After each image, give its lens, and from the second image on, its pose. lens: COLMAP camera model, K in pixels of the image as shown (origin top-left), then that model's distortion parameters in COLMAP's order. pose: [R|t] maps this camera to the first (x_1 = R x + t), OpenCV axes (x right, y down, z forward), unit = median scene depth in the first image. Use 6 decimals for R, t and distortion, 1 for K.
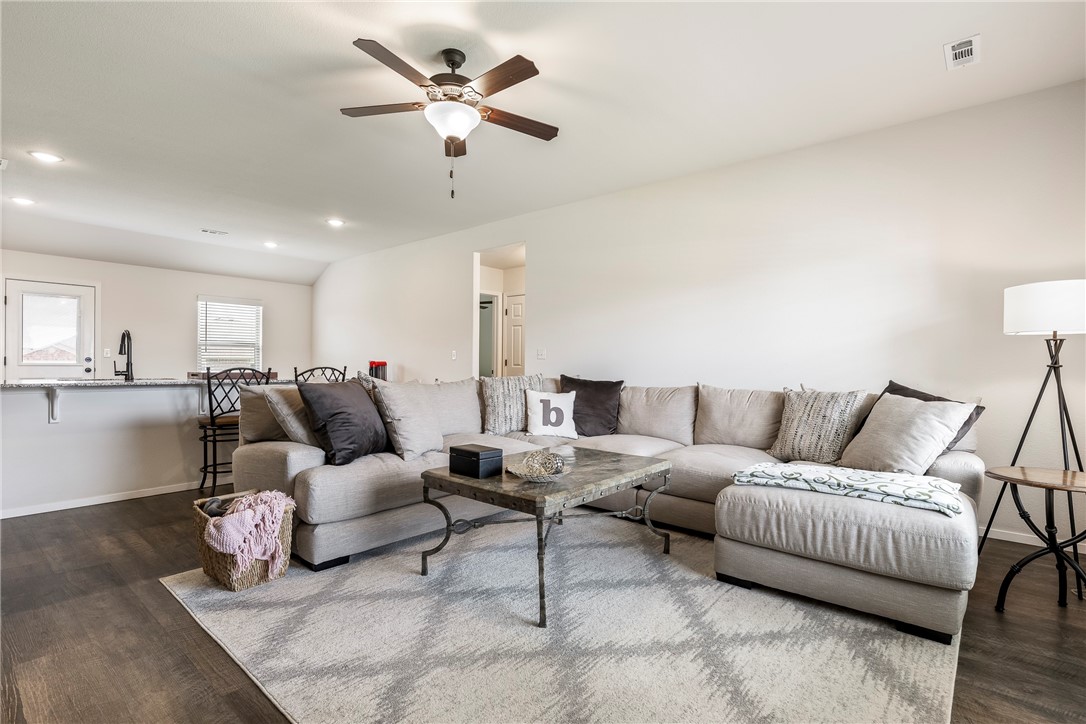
lens RADIAL K [[527.2, 0, 548.7], [0, 527.2, 358.4], [0, 0, 1]] dist [-0.001418, -0.000058]
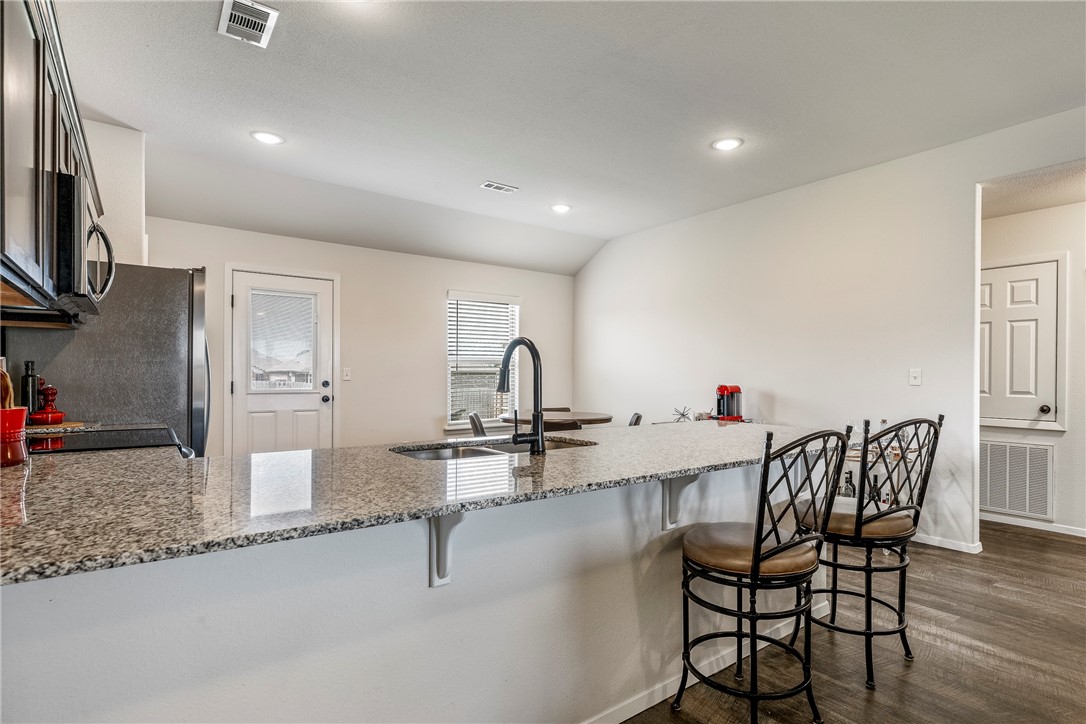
lens RADIAL K [[559.1, 0, 543.0], [0, 559.1, 368.5], [0, 0, 1]] dist [0.003776, 0.000392]
pose [[0.973434, -0.004116, -0.228932, -0.421074], [0.004371, 0.999990, 0.000605, -0.017476], [0.228927, -0.001589, 0.973442, 0.340475]]
